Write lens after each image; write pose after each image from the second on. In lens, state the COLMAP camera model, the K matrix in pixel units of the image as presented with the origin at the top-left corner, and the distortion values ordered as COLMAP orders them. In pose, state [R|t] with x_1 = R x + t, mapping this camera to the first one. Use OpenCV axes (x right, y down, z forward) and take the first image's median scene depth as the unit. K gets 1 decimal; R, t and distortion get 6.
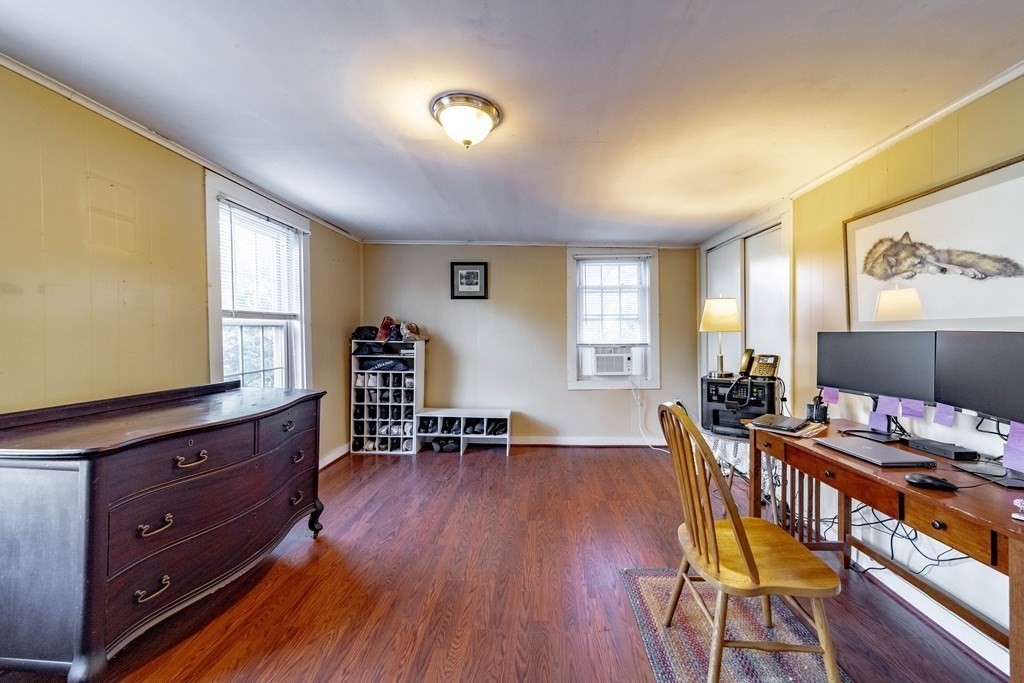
lens RADIAL K [[354.3, 0, 502.7], [0, 354.3, 338.8], [0, 0, 1]] dist [0.004283, -0.000202]
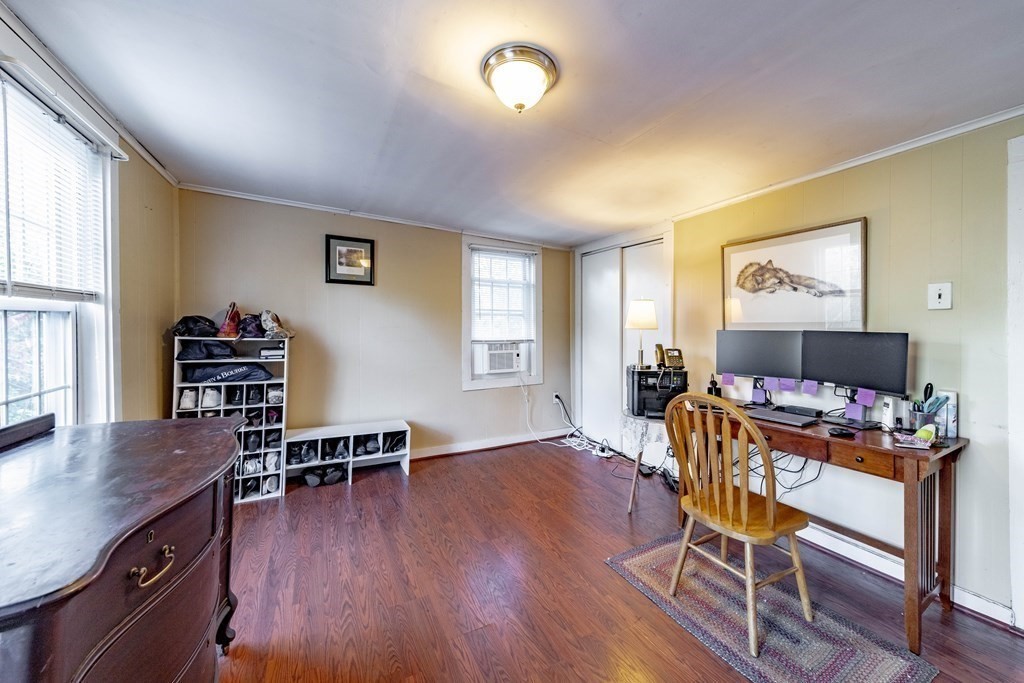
lens RADIAL K [[395.3, 0, 484.2], [0, 395.3, 332.9], [0, 0, 1]] dist [0.003498, -0.000473]
pose [[0.865464, 0.002552, 0.500965, -0.299077], [-0.001383, 0.999995, -0.002704, -0.002560], [-0.500969, 0.001647, 0.865464, 0.101421]]
